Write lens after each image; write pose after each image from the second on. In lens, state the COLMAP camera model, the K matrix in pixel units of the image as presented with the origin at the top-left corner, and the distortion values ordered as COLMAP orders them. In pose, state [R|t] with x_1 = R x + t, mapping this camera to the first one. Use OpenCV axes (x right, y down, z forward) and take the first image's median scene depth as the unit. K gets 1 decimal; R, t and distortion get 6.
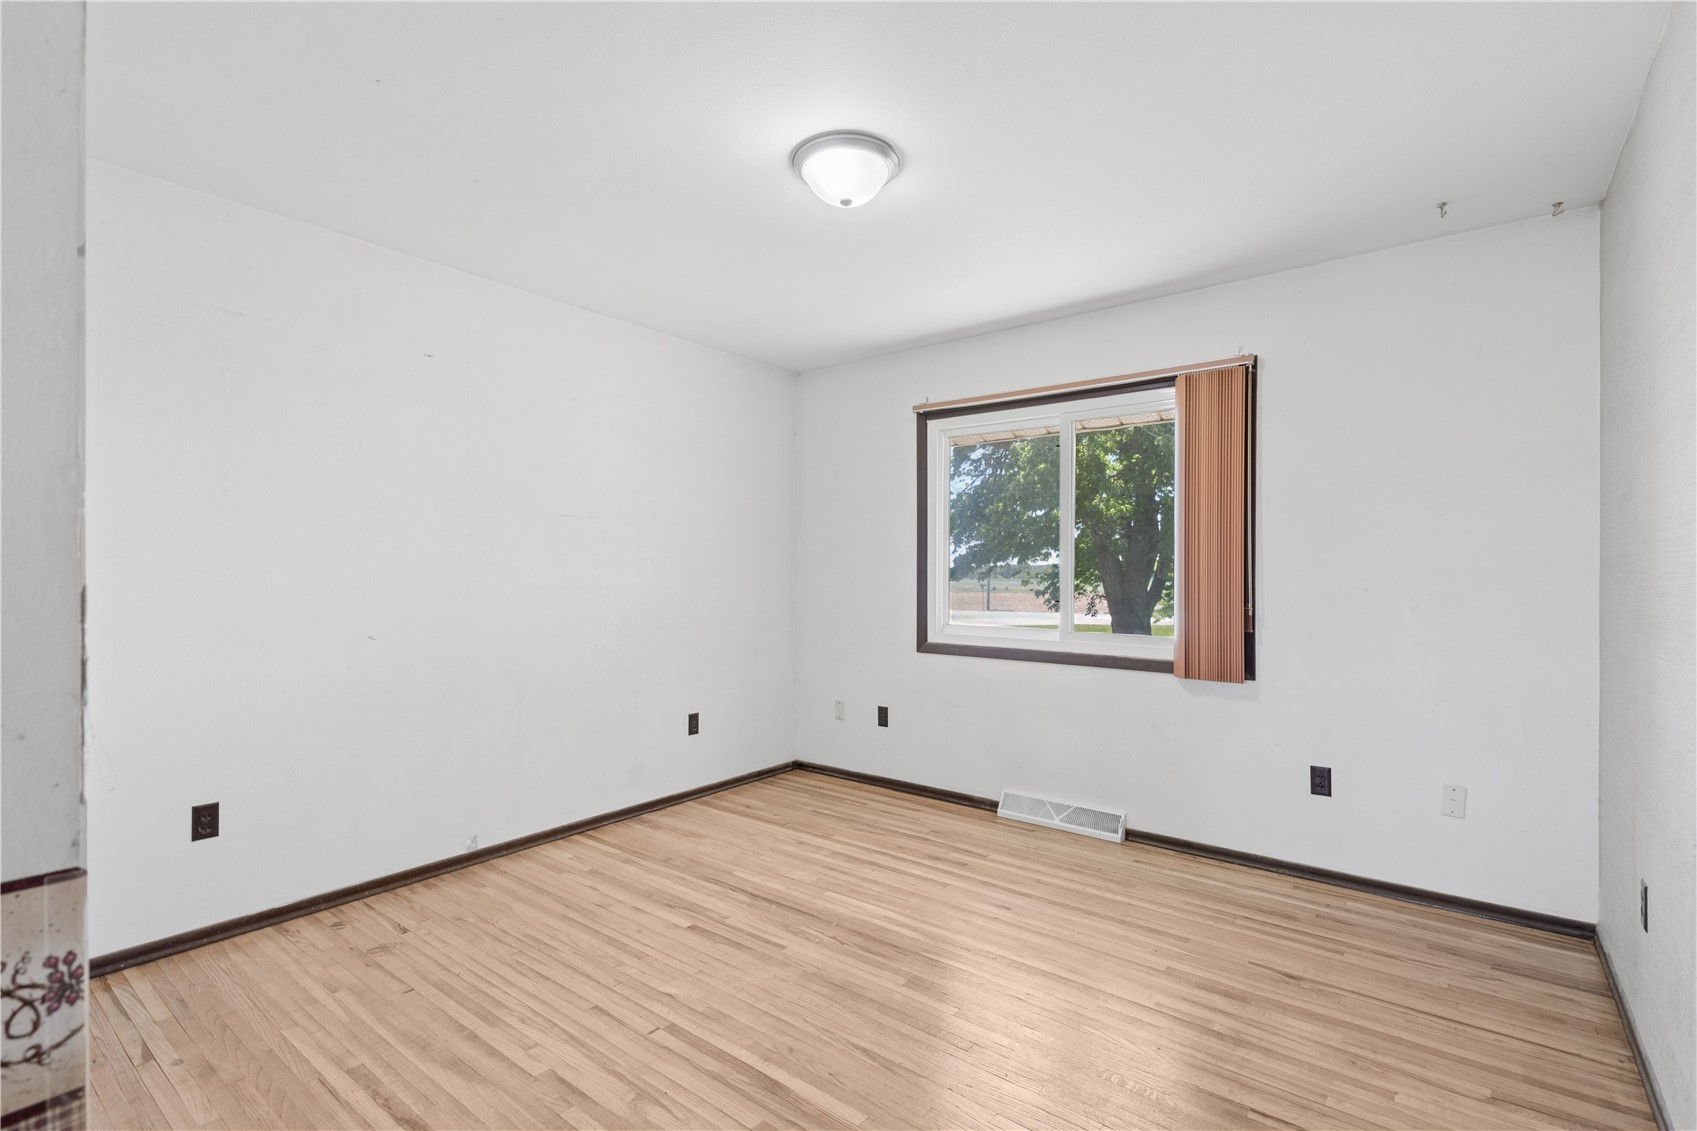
lens RADIAL K [[765.2, 0, 847.6], [0, 765.2, 566.7], [0, 0, 1]] dist [-0.011853, 0.000693]
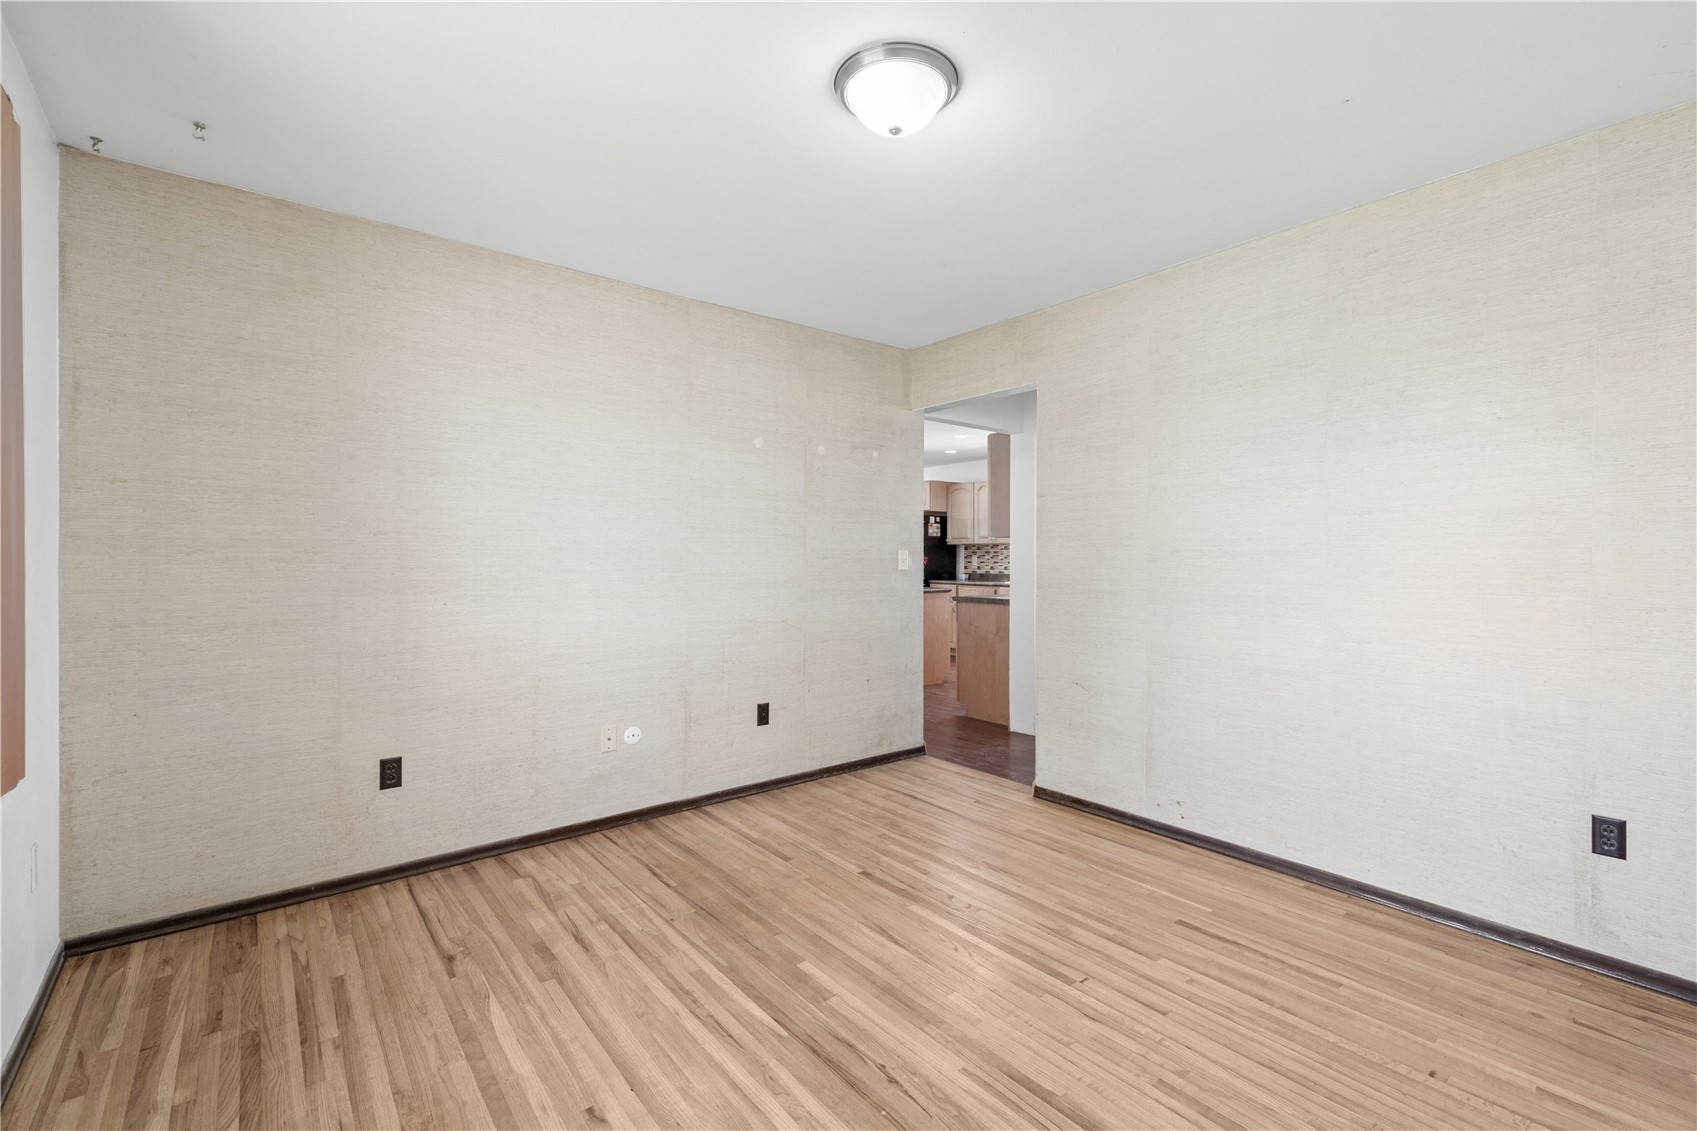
lens RADIAL K [[765.2, 0, 847.6], [0, 765.2, 566.7], [0, 0, 1]] dist [-0.011853, 0.000693]
pose [[-0.975156, -0.004123, 0.221479, -0.150083], [-0.003007, 0.999981, 0.005374, 0.018174], [-0.221497, 0.004574, -0.975150, 1.932349]]
